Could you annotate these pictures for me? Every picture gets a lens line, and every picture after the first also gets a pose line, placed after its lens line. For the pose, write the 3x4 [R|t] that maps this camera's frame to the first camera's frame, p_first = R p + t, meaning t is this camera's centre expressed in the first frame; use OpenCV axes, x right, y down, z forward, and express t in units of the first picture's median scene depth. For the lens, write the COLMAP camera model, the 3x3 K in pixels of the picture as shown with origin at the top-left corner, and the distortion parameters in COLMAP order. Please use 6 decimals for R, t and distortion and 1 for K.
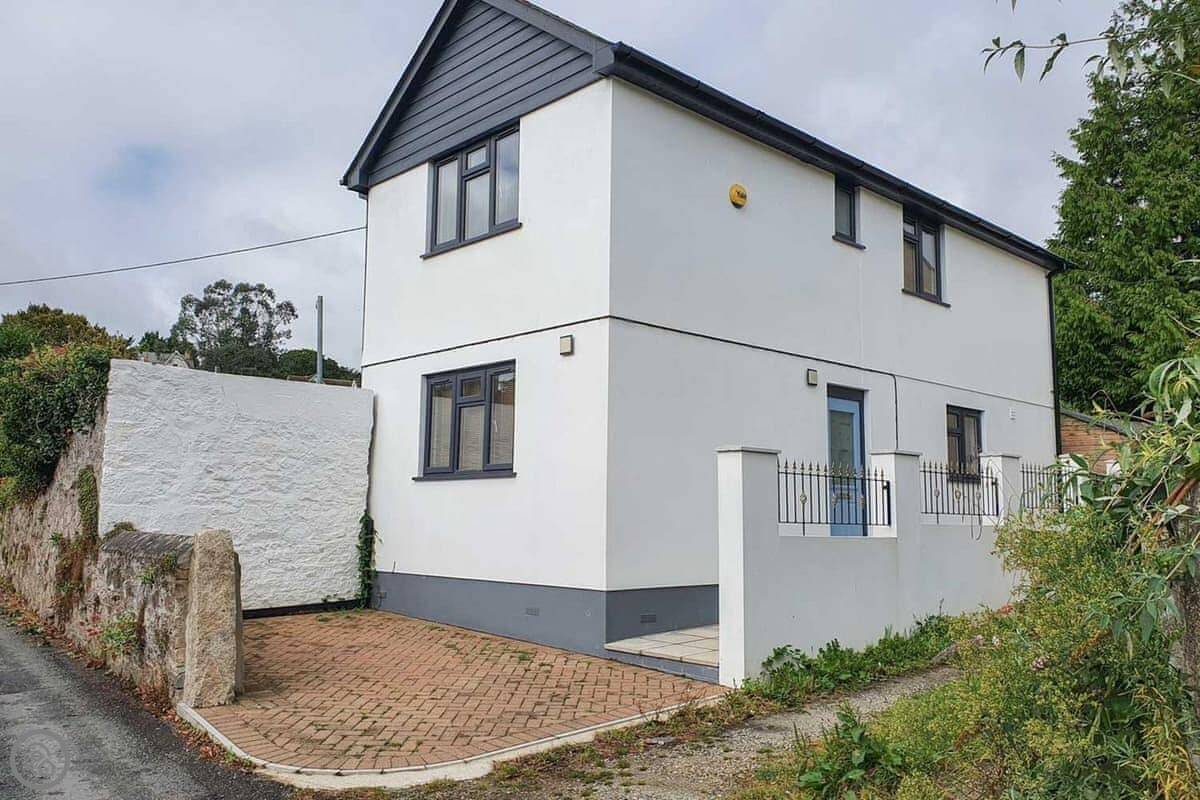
lens RADIAL K [[947.5, 0, 607.0], [0, 947.5, 408.3], [0, 0, 1]] dist [0.026883, -0.022856]
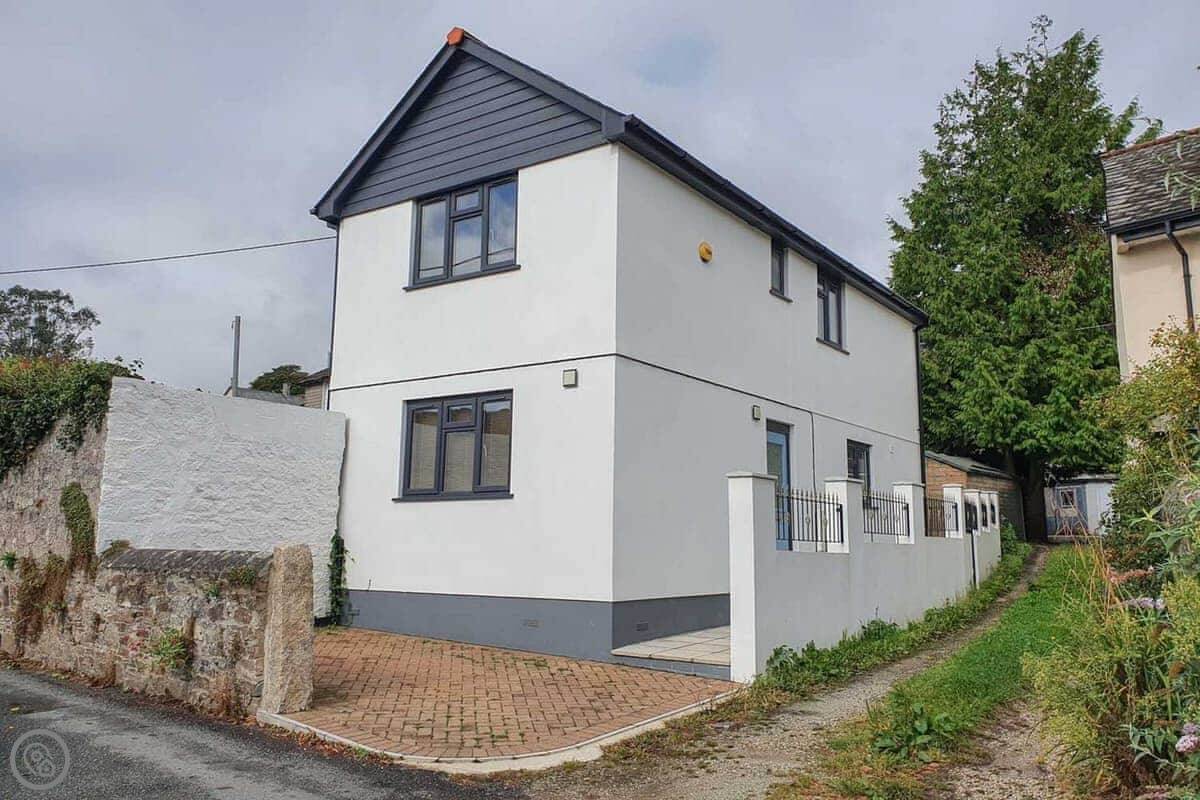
lens RADIAL K [[947.5, 0, 589.7], [0, 947.5, 393.7], [0, 0, 1]] dist [0.026883, -0.022856]
pose [[0.980102, 0.030964, 0.196063, -0.213967], [-0.022438, 0.998709, -0.045563, 0.000643], [-0.197221, 0.040257, 0.979532, -0.077310]]
